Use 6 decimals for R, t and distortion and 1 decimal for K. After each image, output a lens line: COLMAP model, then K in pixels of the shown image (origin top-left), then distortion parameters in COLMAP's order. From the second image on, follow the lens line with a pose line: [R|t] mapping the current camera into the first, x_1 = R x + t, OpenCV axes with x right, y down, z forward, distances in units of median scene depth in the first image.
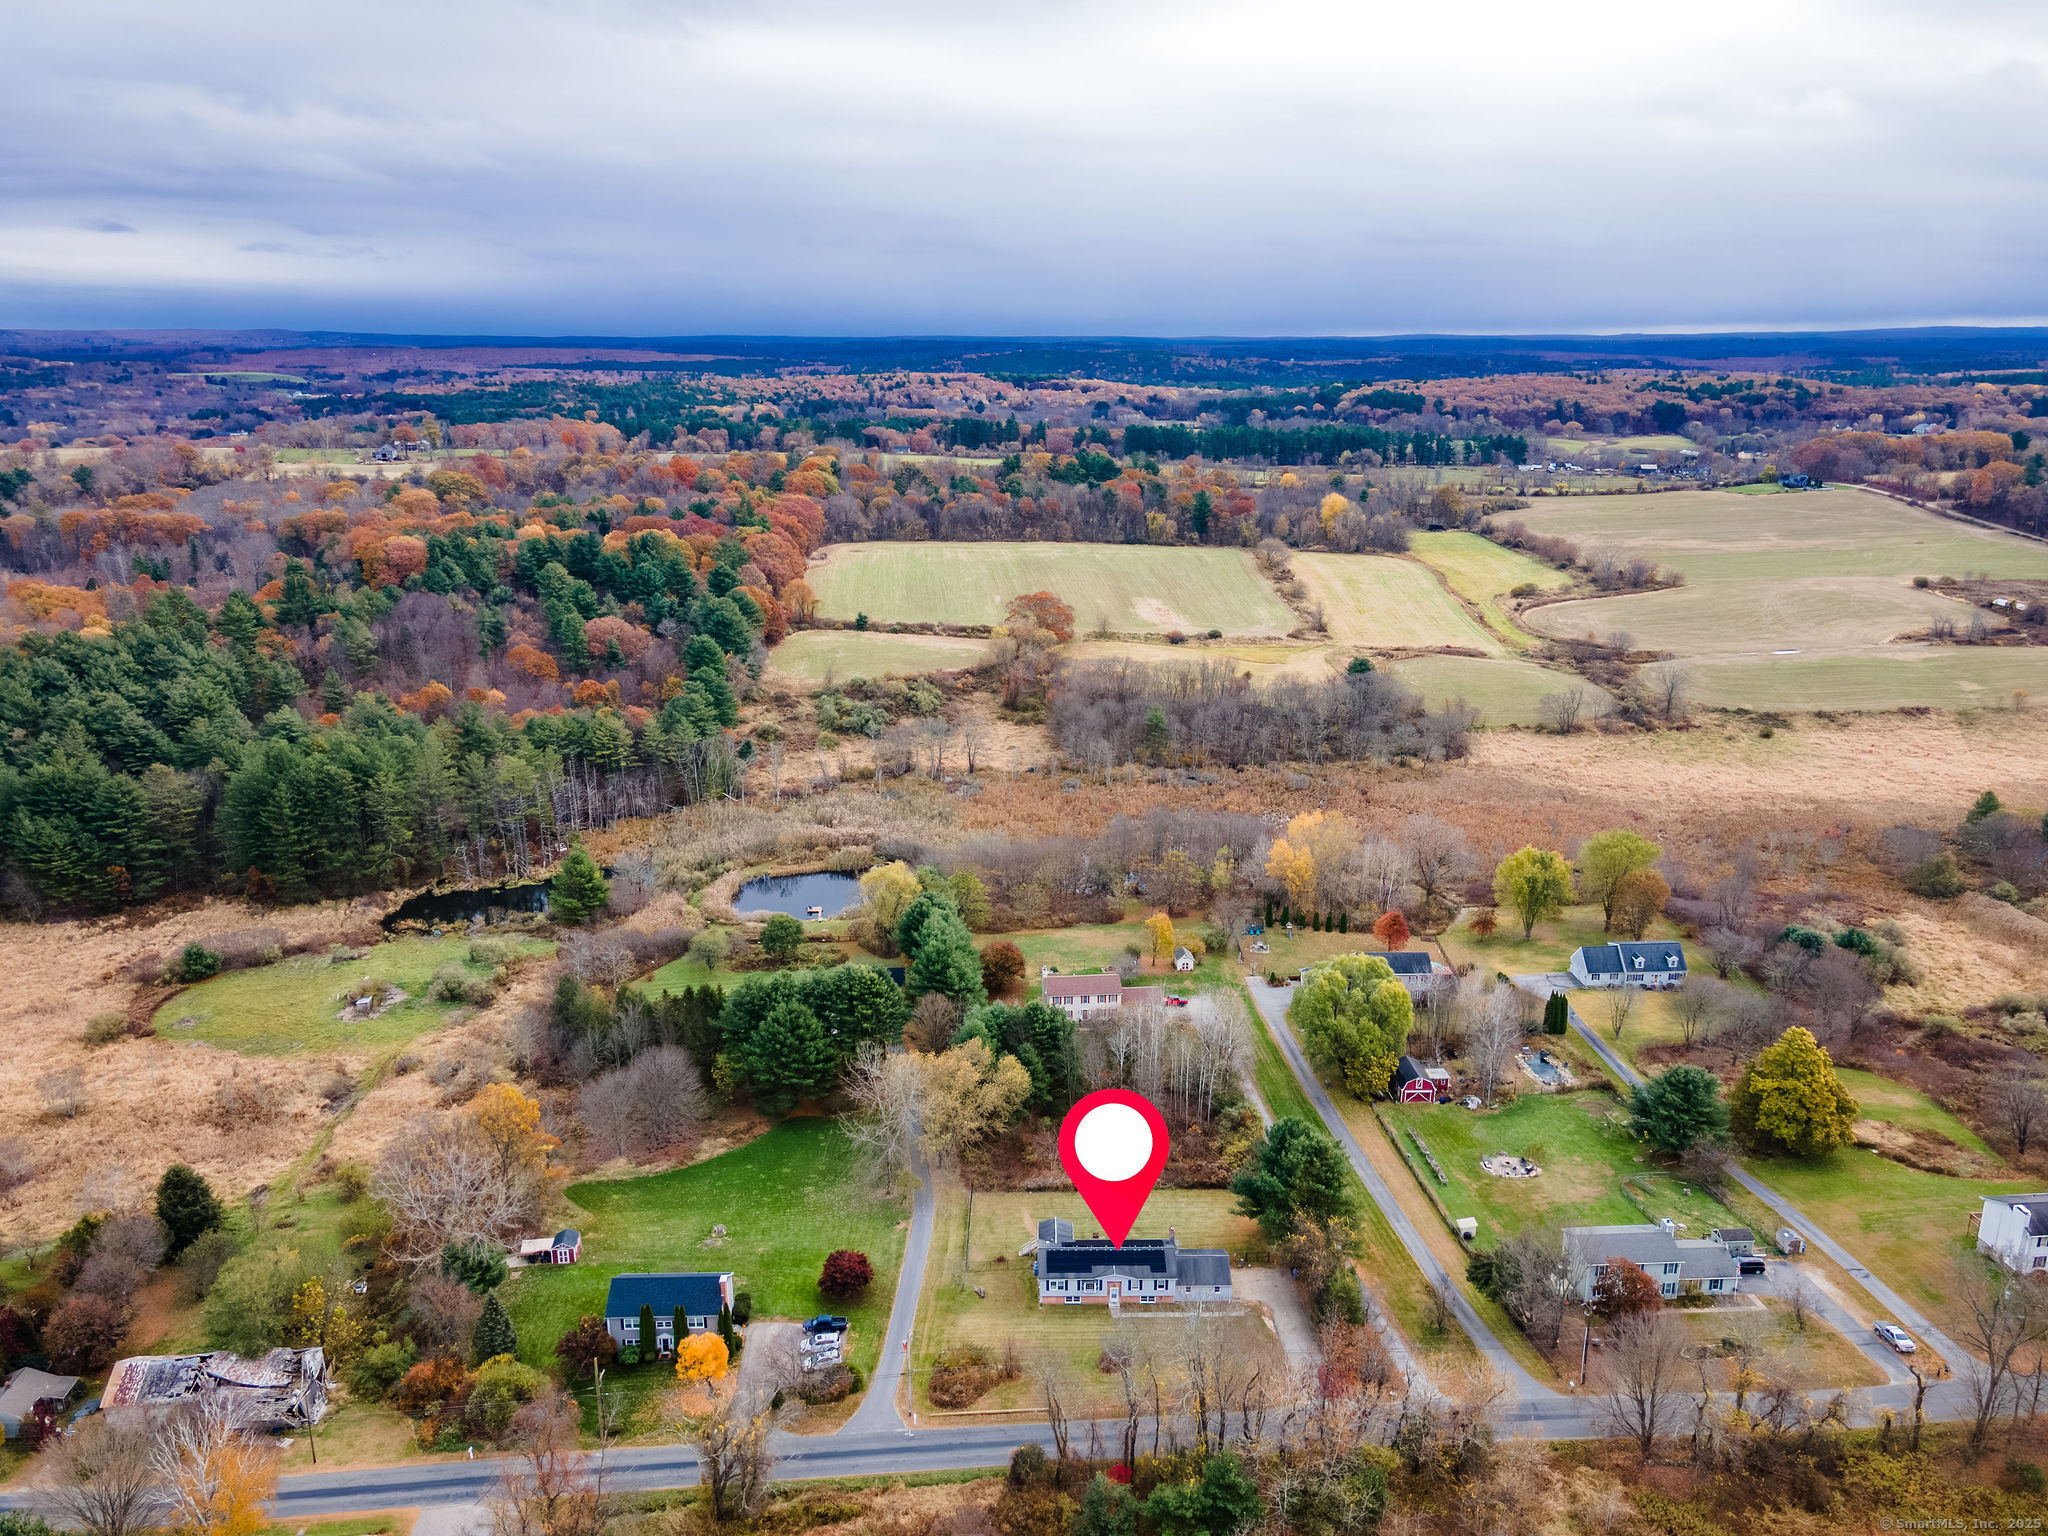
lens RADIAL K [[1519.4, 0, 1022.9], [0, 1519.4, 773.9], [0, 0, 1]] dist [0.043924, -0.001658]
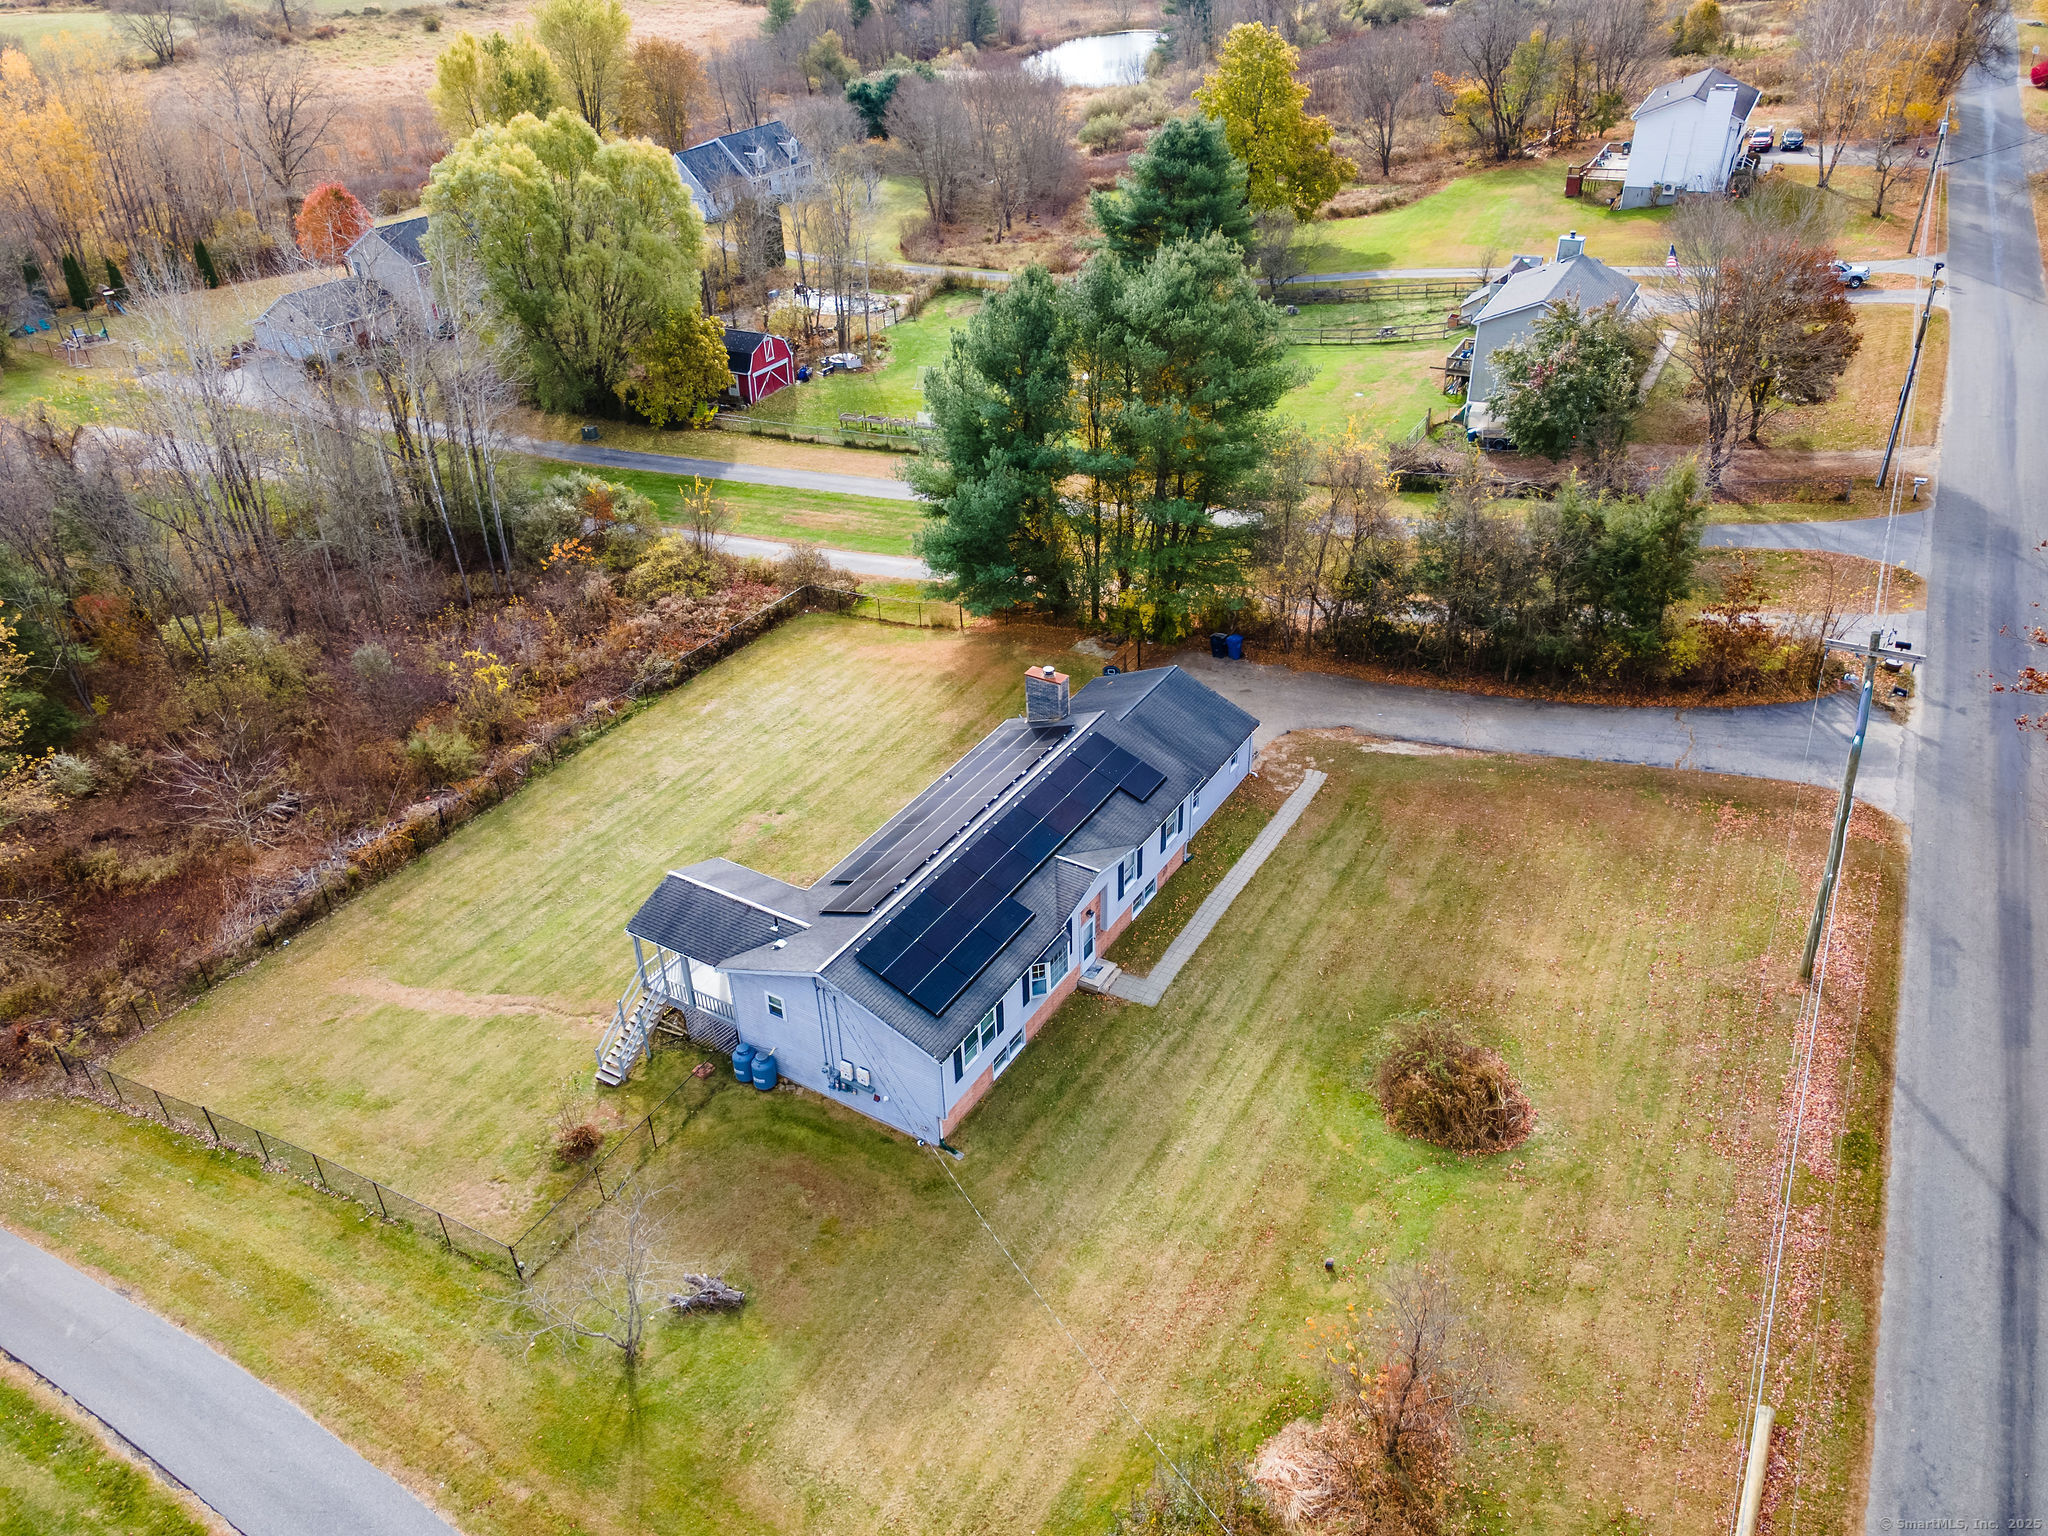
lens RADIAL K [[1519.4, 0, 1021.9], [0, 1519.4, 742.8], [0, 0, 1]] dist [0.043924, -0.001658]
pose [[0.524426, -0.454099, 0.720258, -0.054427], [0.266333, 0.890951, 0.367796, 0.087543], [-0.808730, -0.001054, 0.588179, 0.363126]]
